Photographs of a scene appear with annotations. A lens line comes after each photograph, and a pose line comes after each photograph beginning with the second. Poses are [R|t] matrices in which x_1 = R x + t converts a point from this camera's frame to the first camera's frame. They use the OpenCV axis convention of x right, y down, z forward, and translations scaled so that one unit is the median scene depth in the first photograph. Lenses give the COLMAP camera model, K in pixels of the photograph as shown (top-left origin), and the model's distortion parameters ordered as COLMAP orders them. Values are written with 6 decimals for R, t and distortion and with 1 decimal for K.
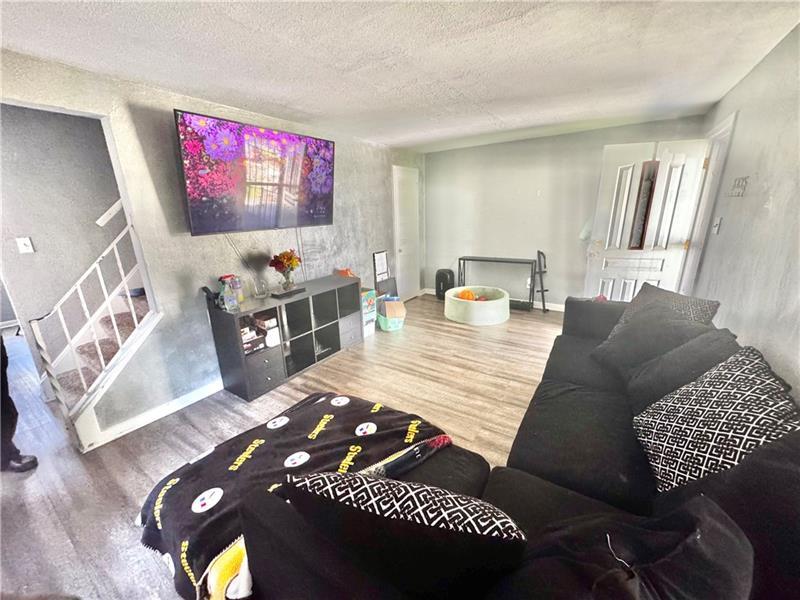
lens RADIAL K [[319.9, 0, 397.2], [0, 319.9, 301.1], [0, 0, 1]] dist [0.000111, 0.000212]
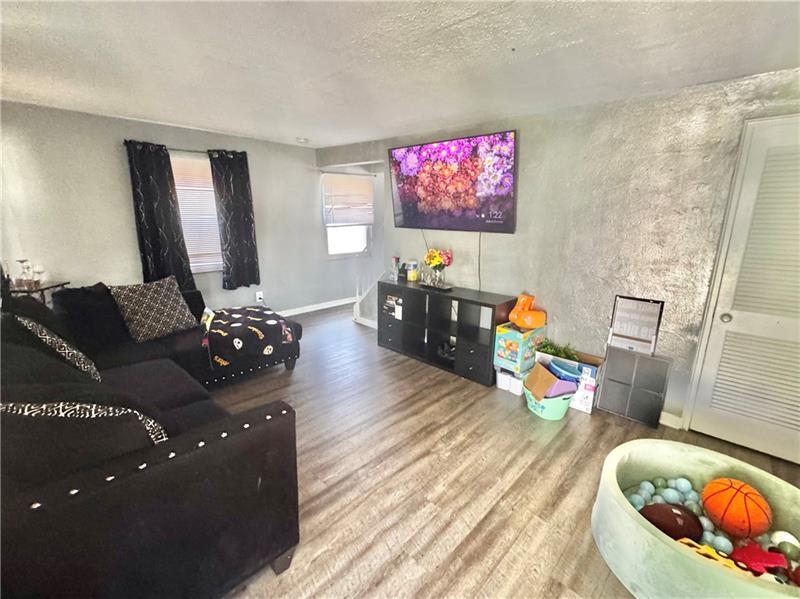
lens RADIAL K [[364.5, 0, 400.0], [0, 364.5, 299.5], [0, 0, 1]] dist [-0.001555, 0.000216]
pose [[-0.170860, 0.257430, -0.951071, 0.832651], [-0.283966, 0.911443, 0.297718, -0.312877], [0.943488, 0.320940, -0.082627, 0.965907]]
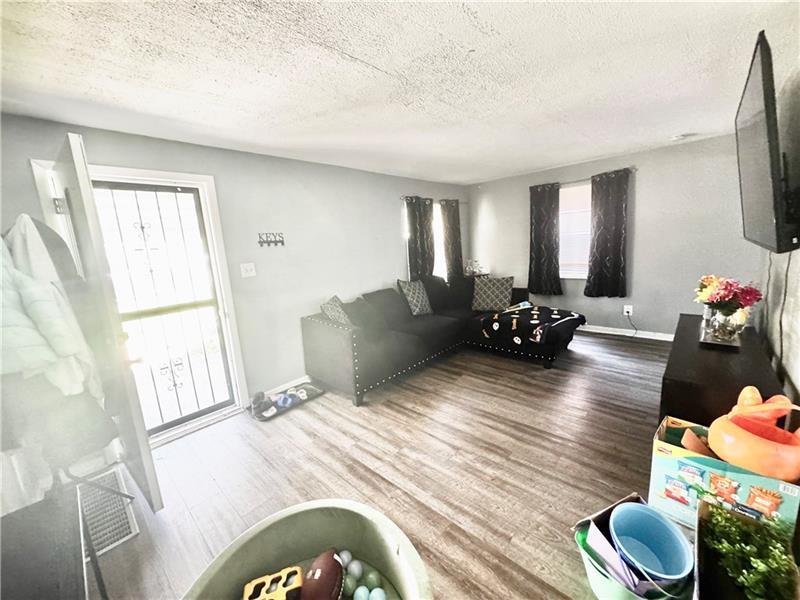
lens RADIAL K [[319.9, 0, 397.2], [0, 319.9, 301.1], [0, 0, 1]] dist [0.000111, 0.000212]
pose [[-0.980318, 0.060450, 0.187941, 0.166808], [0.139324, 0.886302, 0.441653, -0.457467], [-0.139875, 0.459145, -0.877281, 1.563210]]
